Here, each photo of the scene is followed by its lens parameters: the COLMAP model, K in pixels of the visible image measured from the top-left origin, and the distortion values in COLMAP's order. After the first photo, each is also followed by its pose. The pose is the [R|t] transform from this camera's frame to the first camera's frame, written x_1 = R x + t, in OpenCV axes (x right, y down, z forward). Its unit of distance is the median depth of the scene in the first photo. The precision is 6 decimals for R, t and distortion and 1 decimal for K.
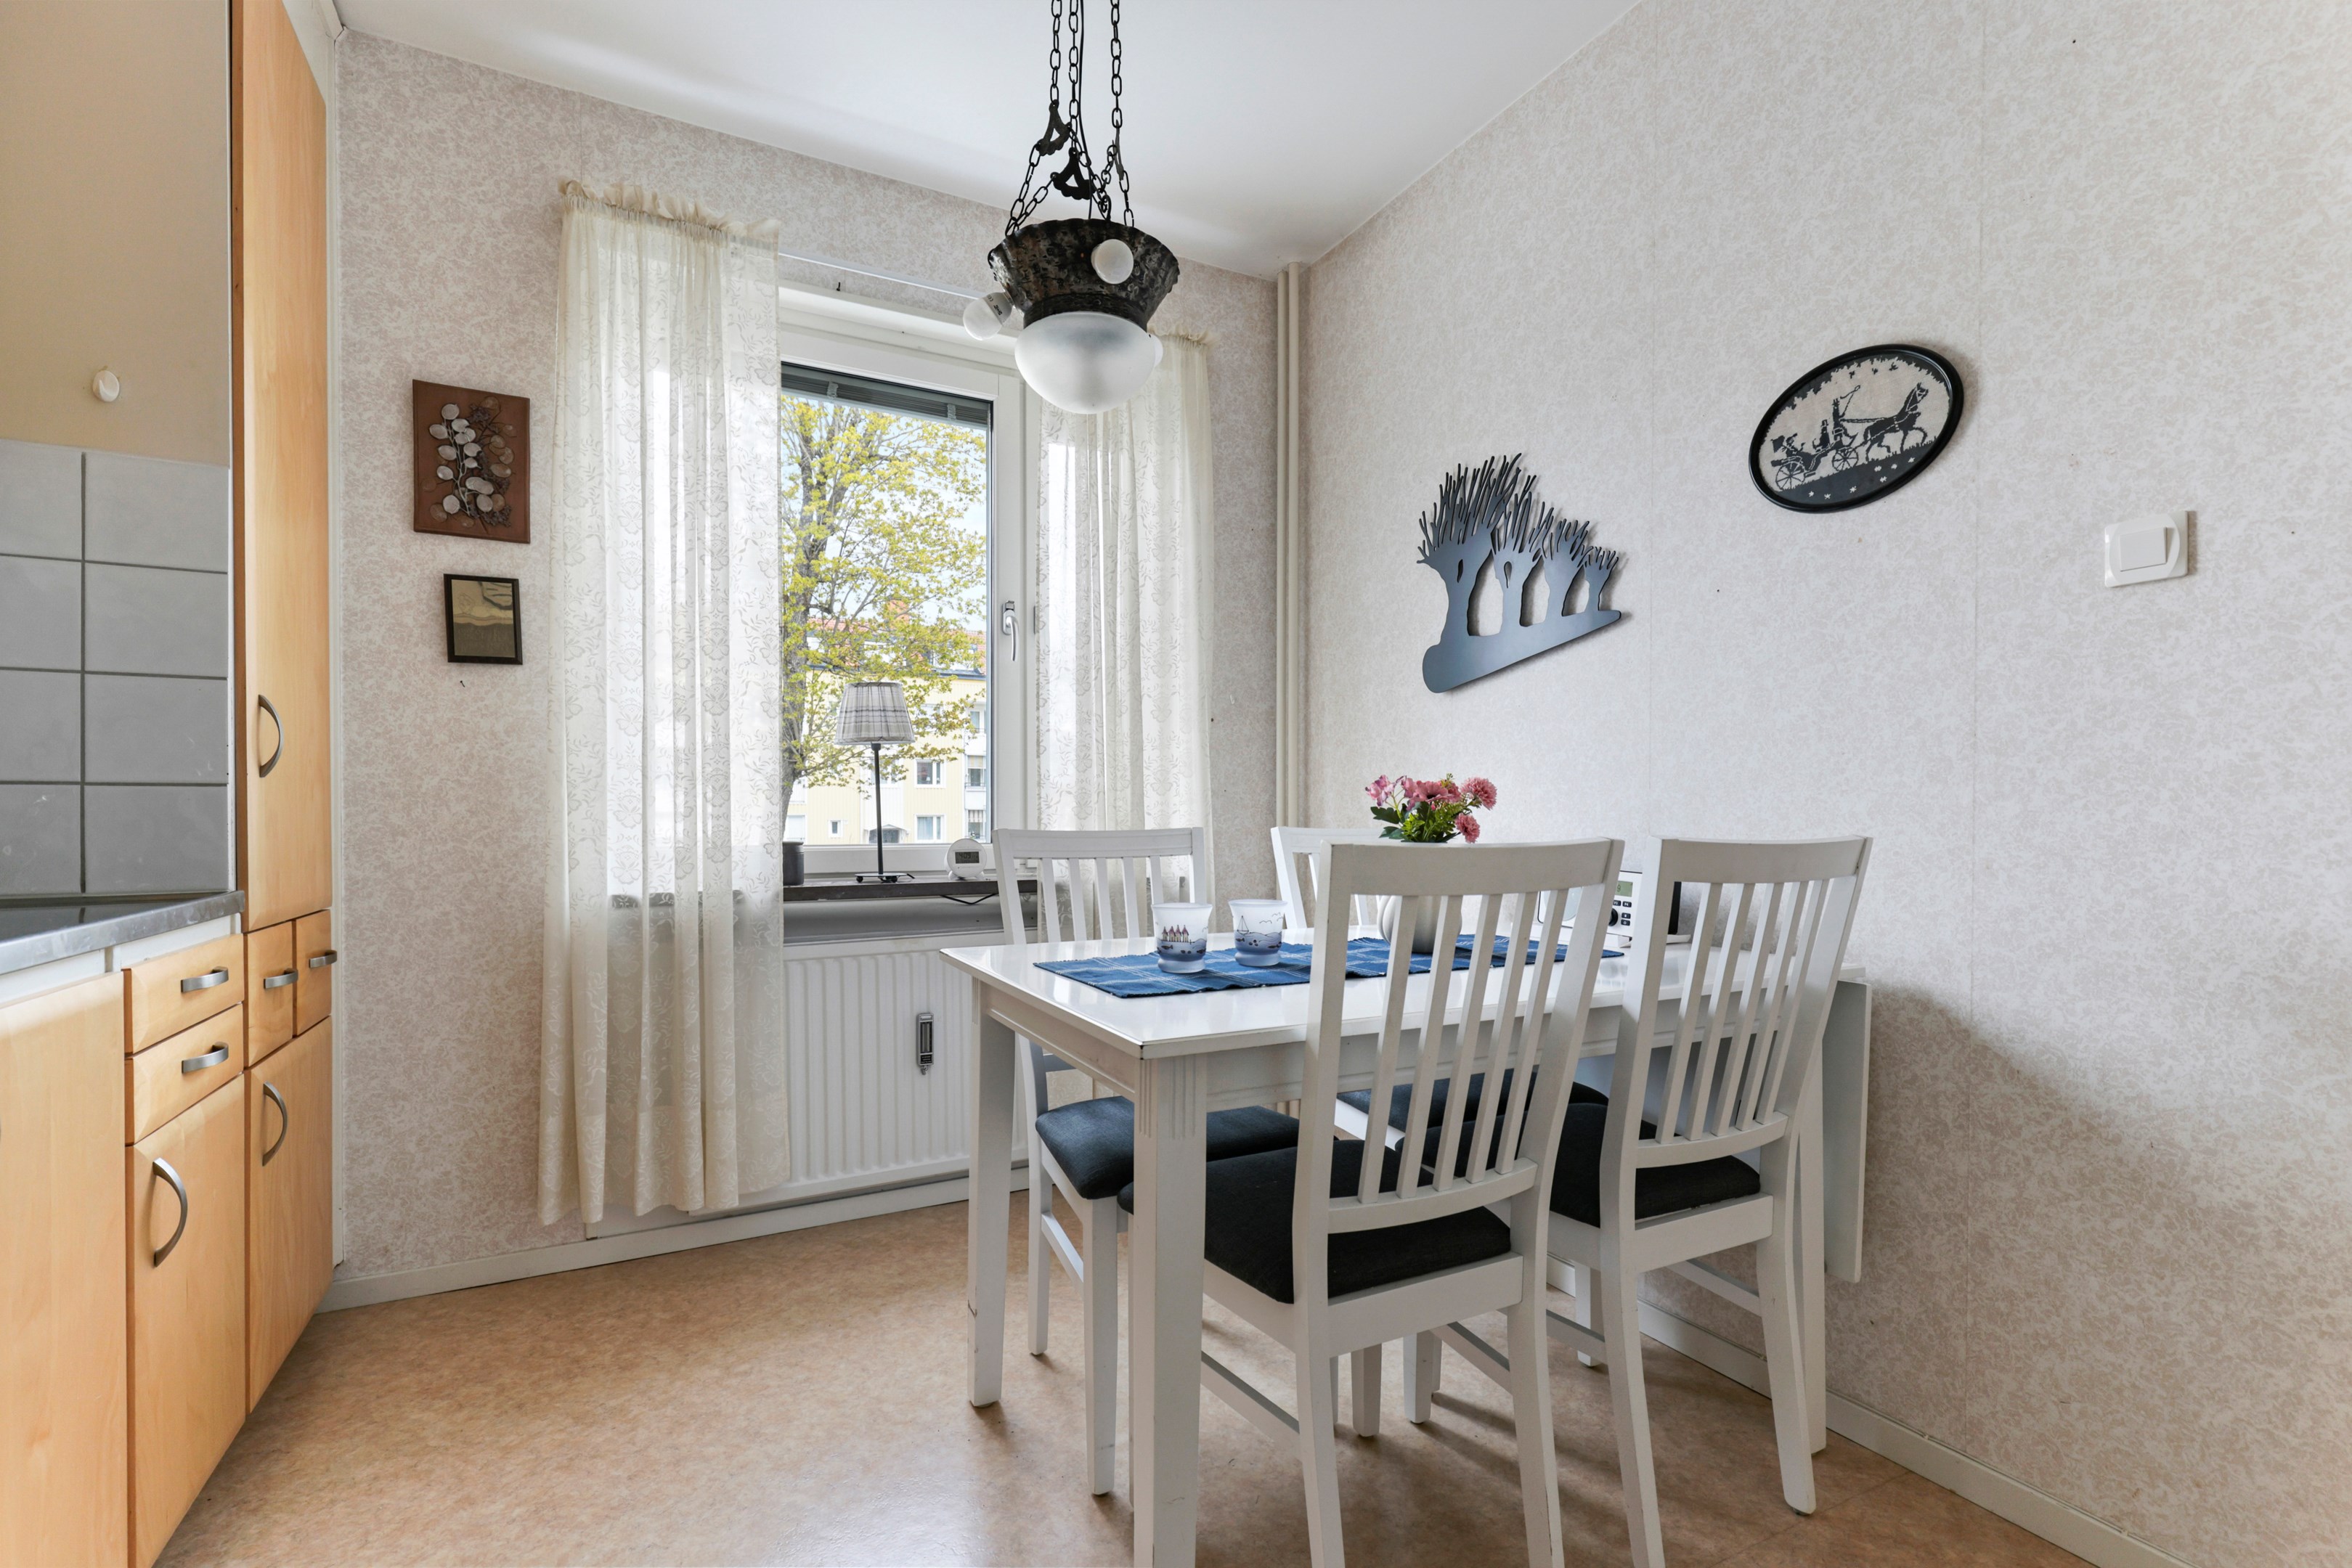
lens RADIAL K [[1032.5, 0, 1187.6], [0, 1032.5, 818.1], [0, 0, 1]] dist [0.002197, 0.000309]
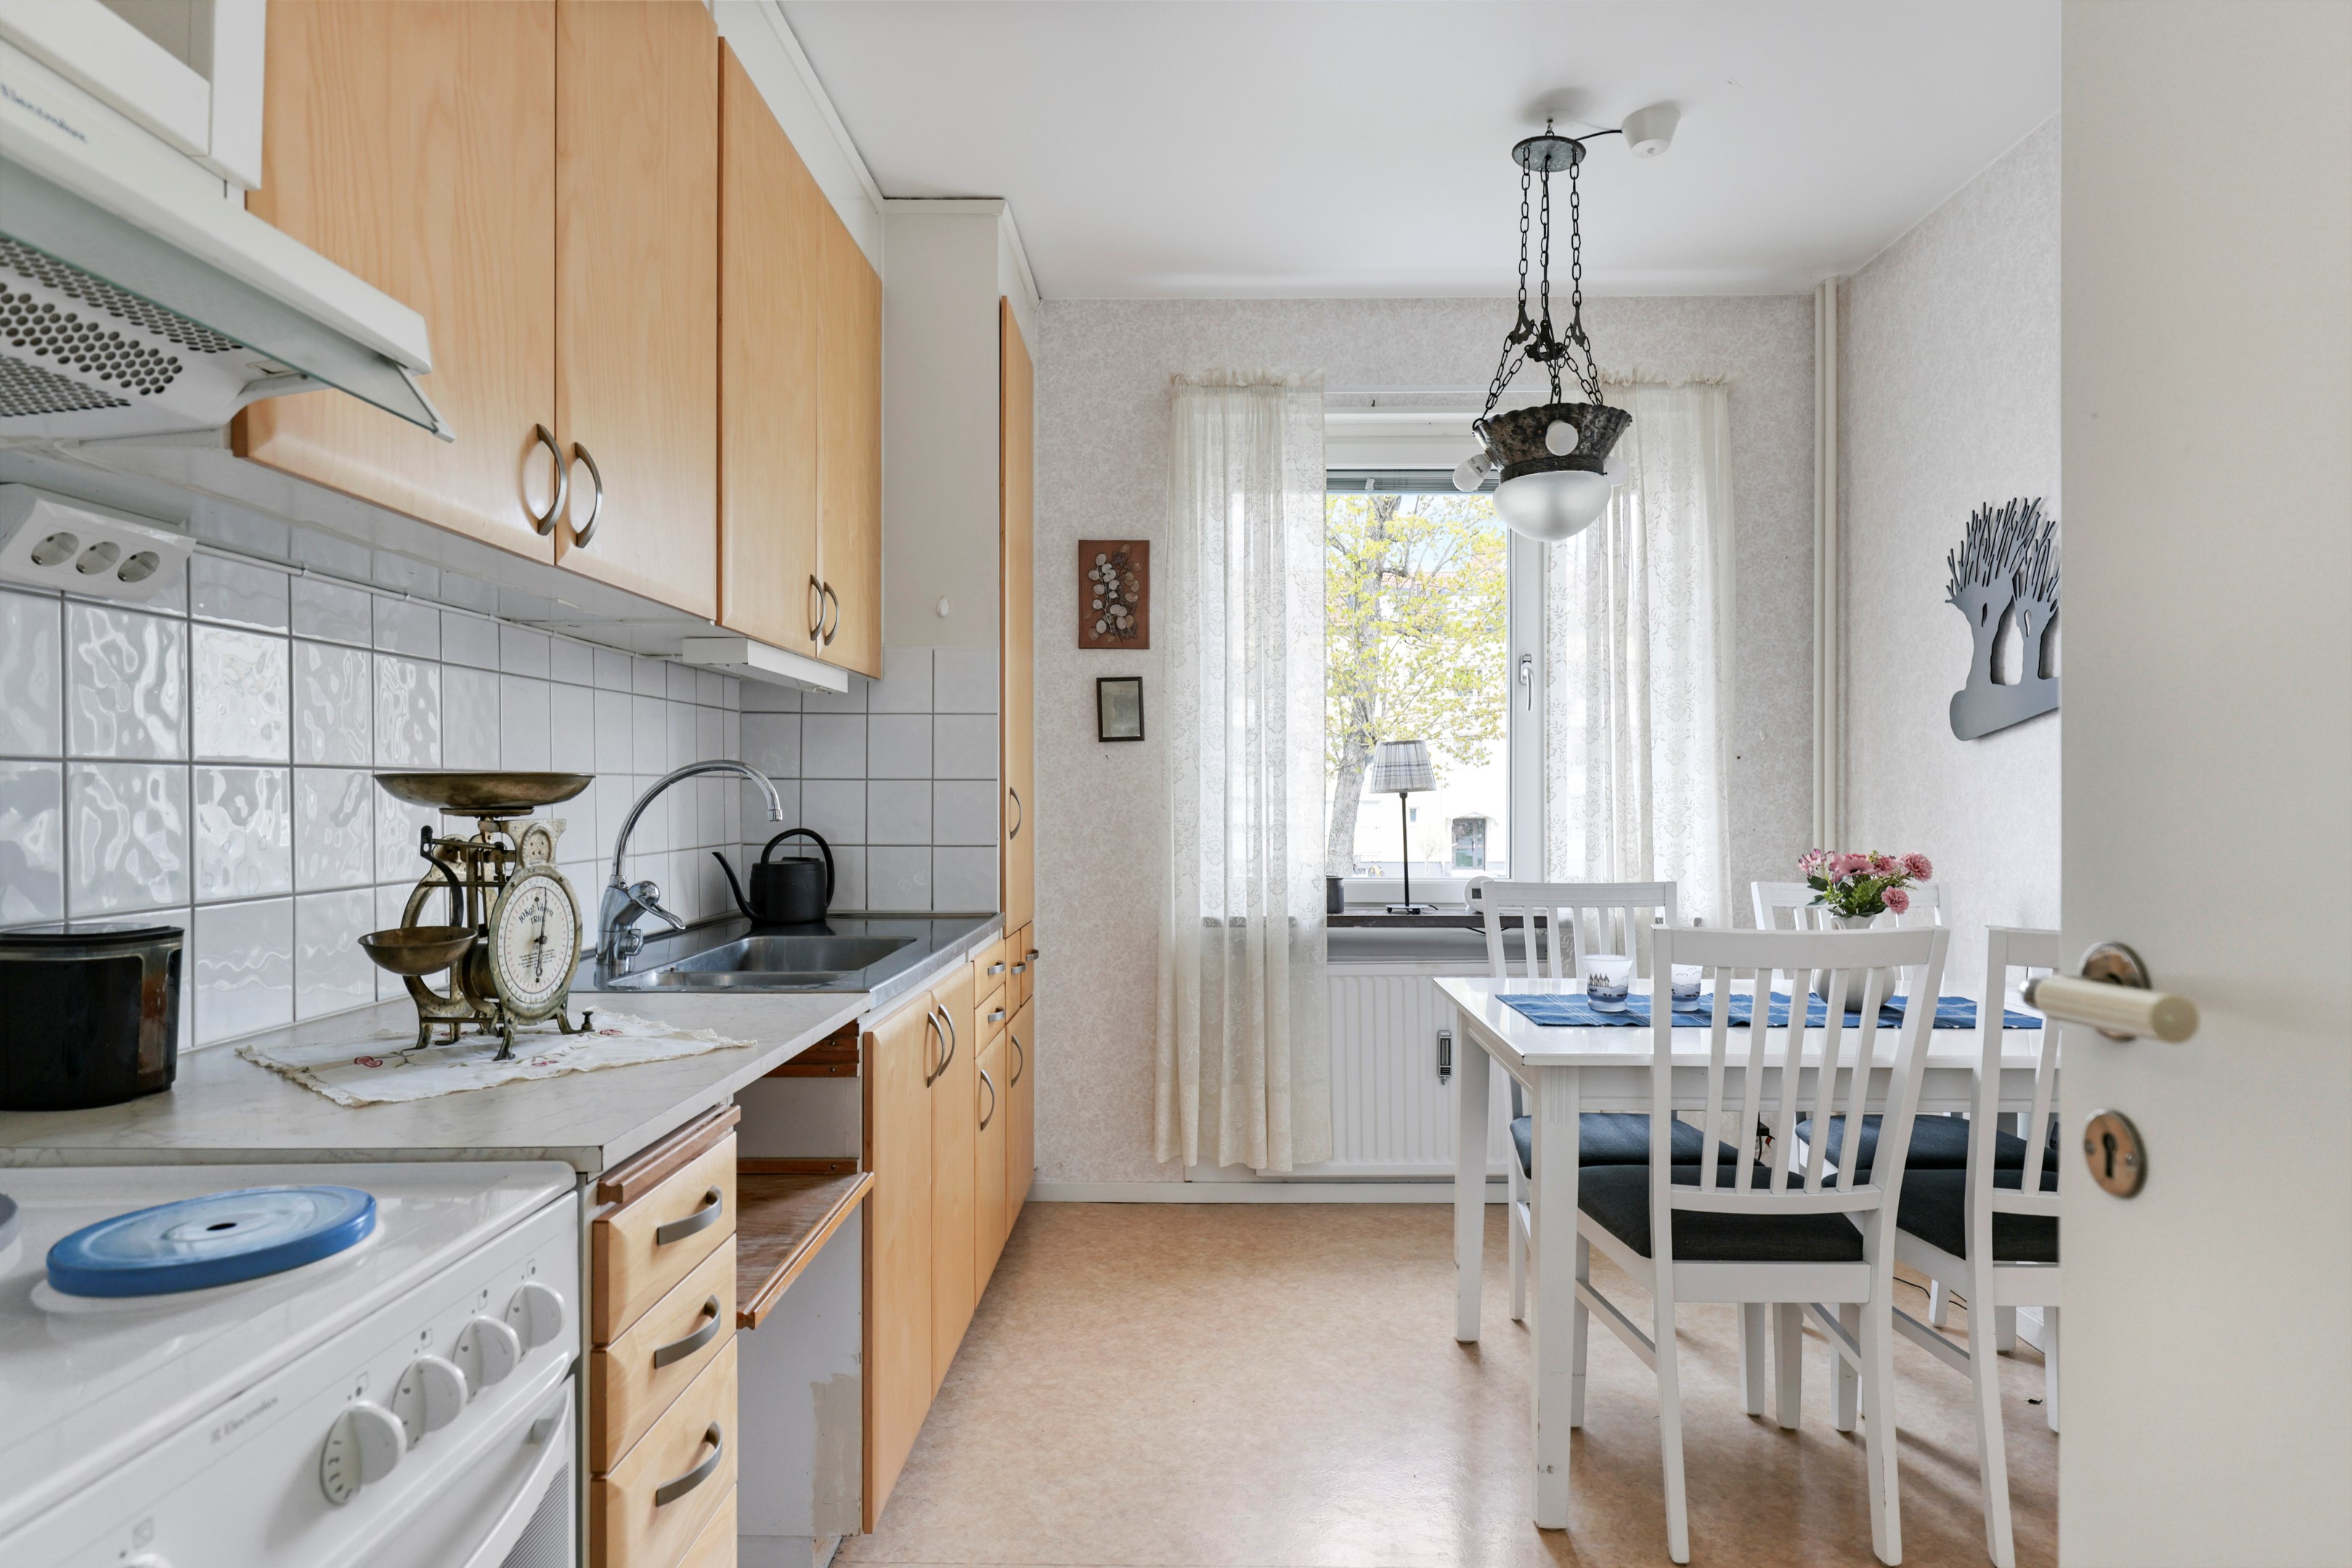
lens RADIAL K [[1300.2, 0, 1209.4], [0, 1300.2, 794.0], [0, 0, 1]] dist [-0.002062, -0.000501]
pose [[0.882730, 0.001159, -0.469880, 0.216668], [-0.002473, 0.999995, -0.002178, -0.076628], [0.469875, 0.003084, 0.882728, -0.438110]]
